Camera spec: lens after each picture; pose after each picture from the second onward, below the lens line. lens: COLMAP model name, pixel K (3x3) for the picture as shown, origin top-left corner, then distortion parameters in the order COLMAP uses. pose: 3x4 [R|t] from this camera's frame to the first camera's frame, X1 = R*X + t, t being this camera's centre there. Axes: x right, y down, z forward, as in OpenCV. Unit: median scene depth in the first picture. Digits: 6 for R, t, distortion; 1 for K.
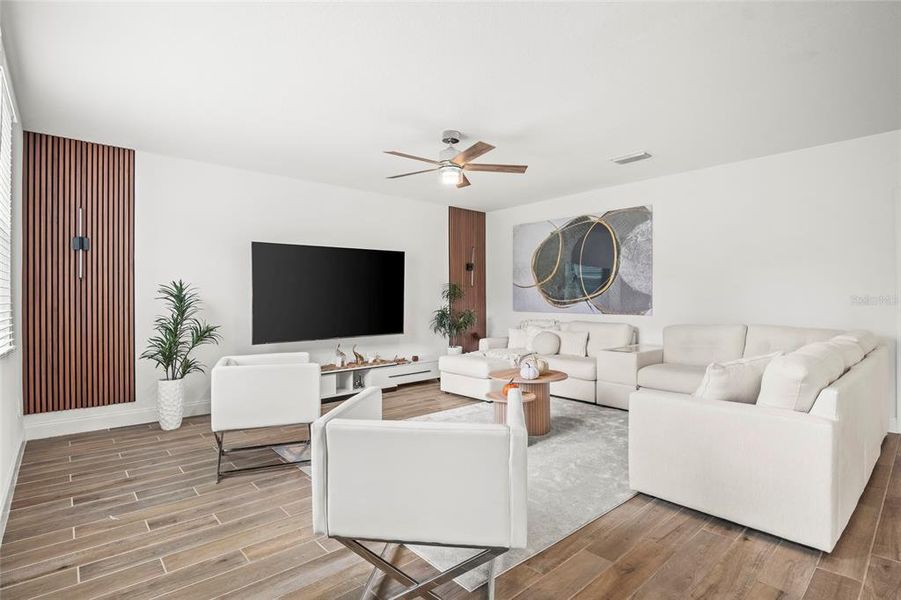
lens RADIAL K [[446.5, 0, 450.5], [0, 446.5, 300.0], [0, 0, 1]] dist [-0.002207, -0.001049]
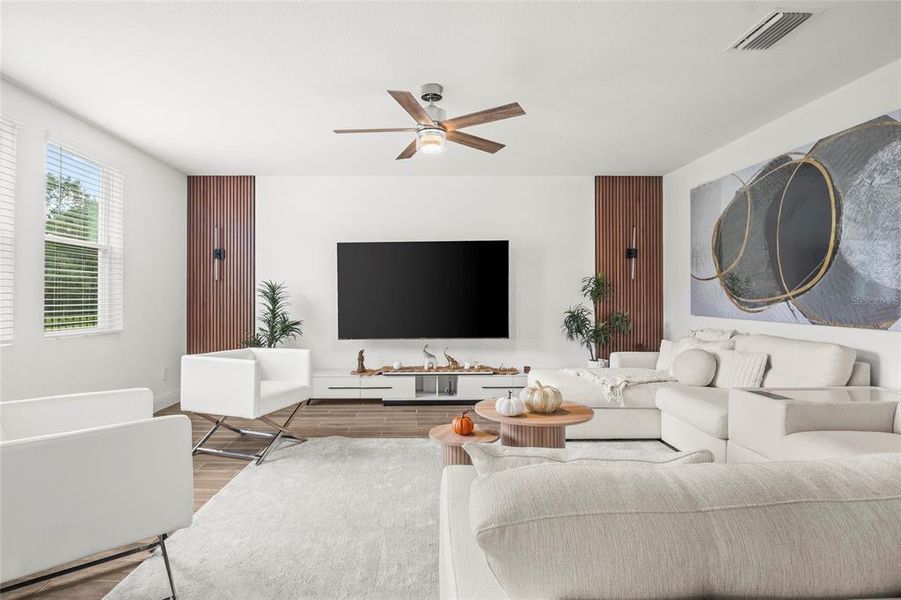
lens RADIAL K [[463.5, 0, 422.8], [0, 463.5, 298.0], [0, 0, 1]] dist [-0.004720, -0.001793]
pose [[0.755154, 0.004834, -0.655530, 0.357308], [-0.004736, 0.999987, 0.001919, -0.001125], [0.655530, 0.001655, 0.755167, 0.247764]]
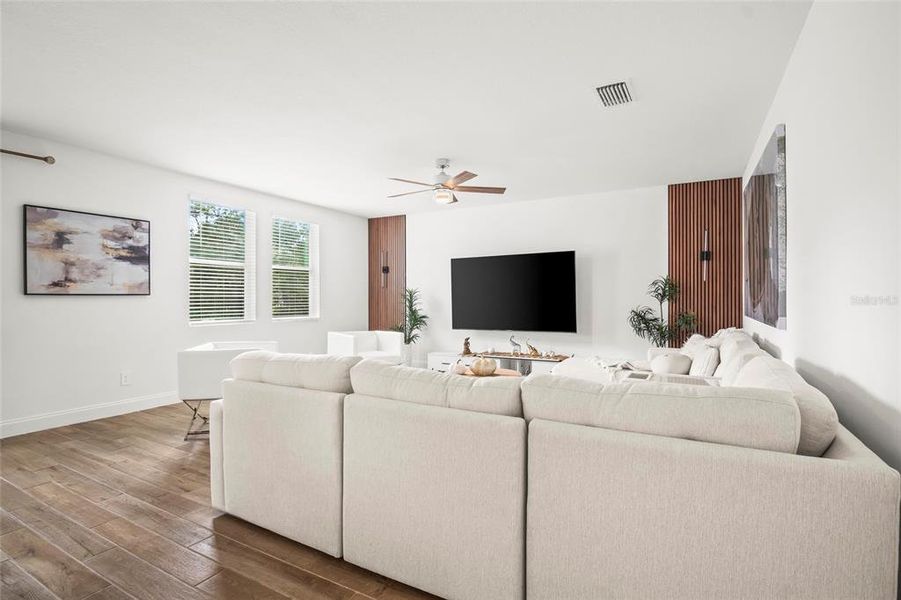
lens RADIAL K [[446.5, 0, 450.5], [0, 446.5, 300.0], [0, 0, 1]] dist [-0.002207, -0.001049]
pose [[0.340386, 0.008952, -0.940243, 0.768891], [-0.000981, 0.999958, 0.009165, -0.007026], [0.940285, -0.002197, 0.340381, 0.412147]]
